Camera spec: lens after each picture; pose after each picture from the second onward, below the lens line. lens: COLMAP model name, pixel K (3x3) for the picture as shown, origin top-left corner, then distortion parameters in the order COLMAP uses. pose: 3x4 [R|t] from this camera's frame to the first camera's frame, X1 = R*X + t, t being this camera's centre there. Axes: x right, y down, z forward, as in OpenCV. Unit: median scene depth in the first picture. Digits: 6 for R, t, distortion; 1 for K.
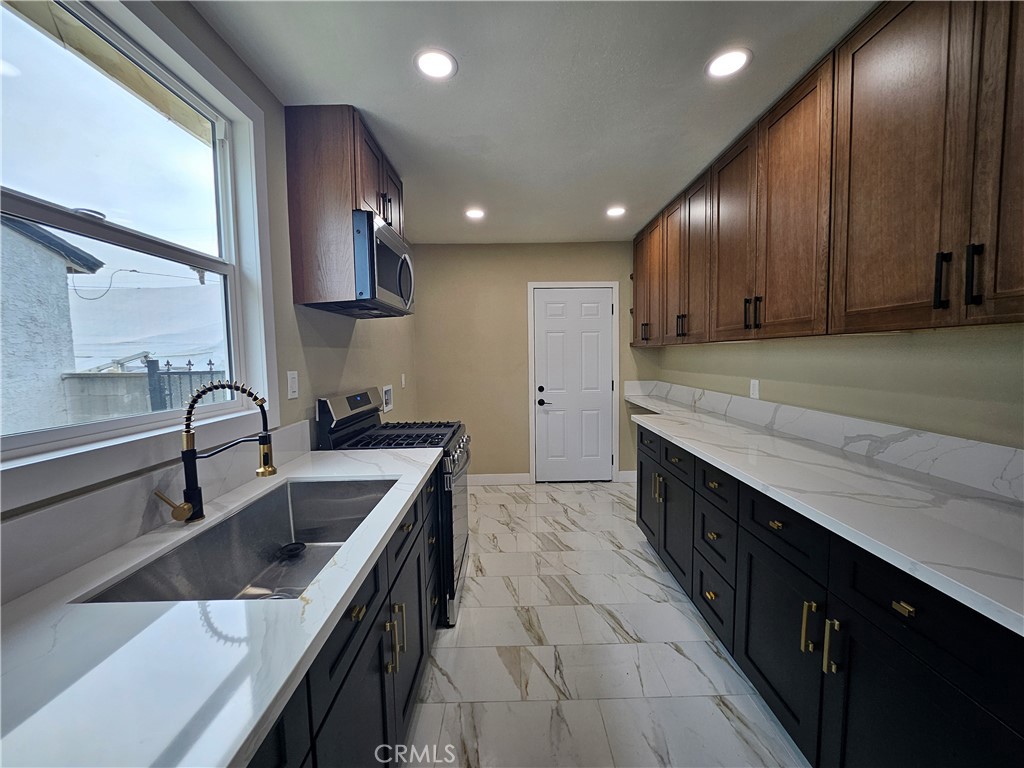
lens RADIAL K [[408.0, 0, 514.9], [0, 408.0, 381.5], [0, 0, 1]] dist [0.000182, 0.000219]
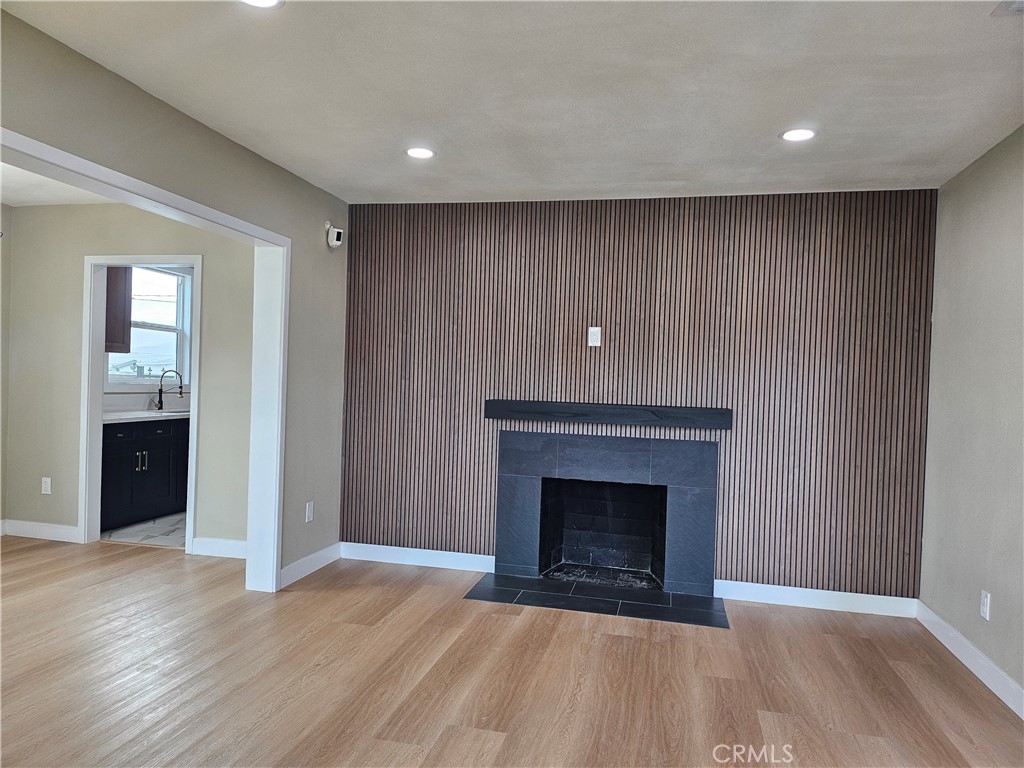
lens RADIAL K [[719.9, 0, 514.7], [0, 719.9, 387.6], [0, 0, 1]] dist [0.080045, -0.088399]
pose [[0.973677, 0.044097, -0.223626, 2.200334], [-0.058399, 0.996622, -0.057748, 0.214220], [0.220324, 0.069288, 0.972963, -2.735232]]
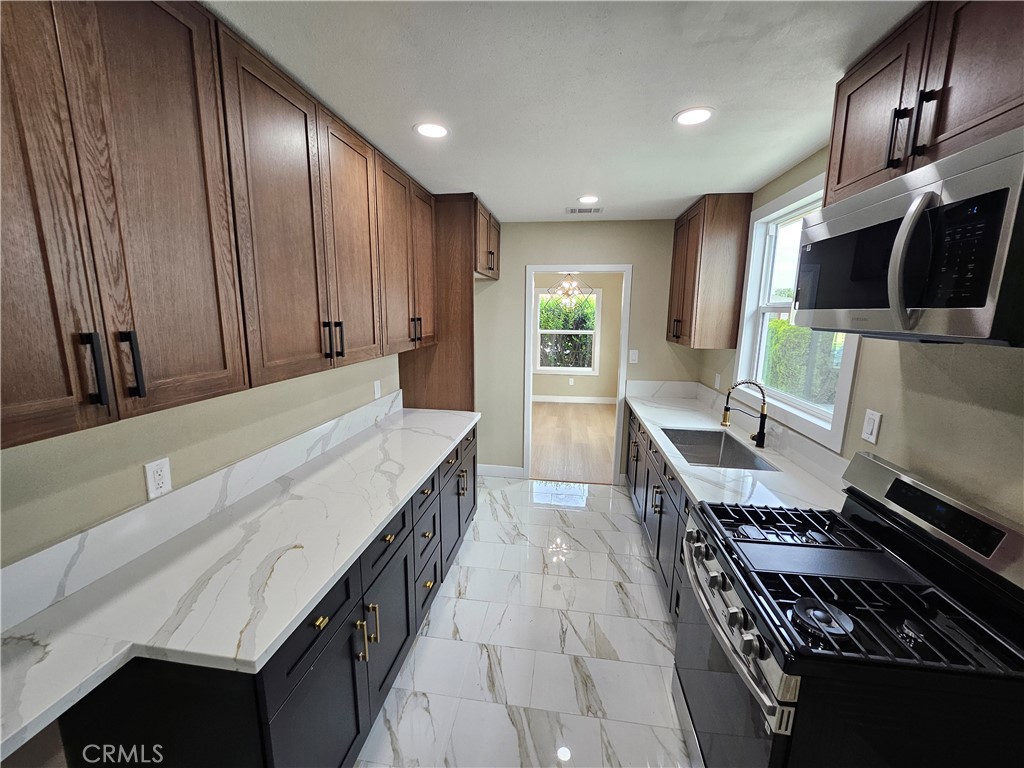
lens RADIAL K [[408.0, 0, 514.9], [0, 408.0, 381.5], [0, 0, 1]] dist [0.000182, 0.000219]
pose [[-0.989072, -0.023576, 0.145537, 0.086001], [0.011540, 0.971724, 0.235836, -0.299753], [-0.146982, 0.234938, -0.960833, 1.918890]]
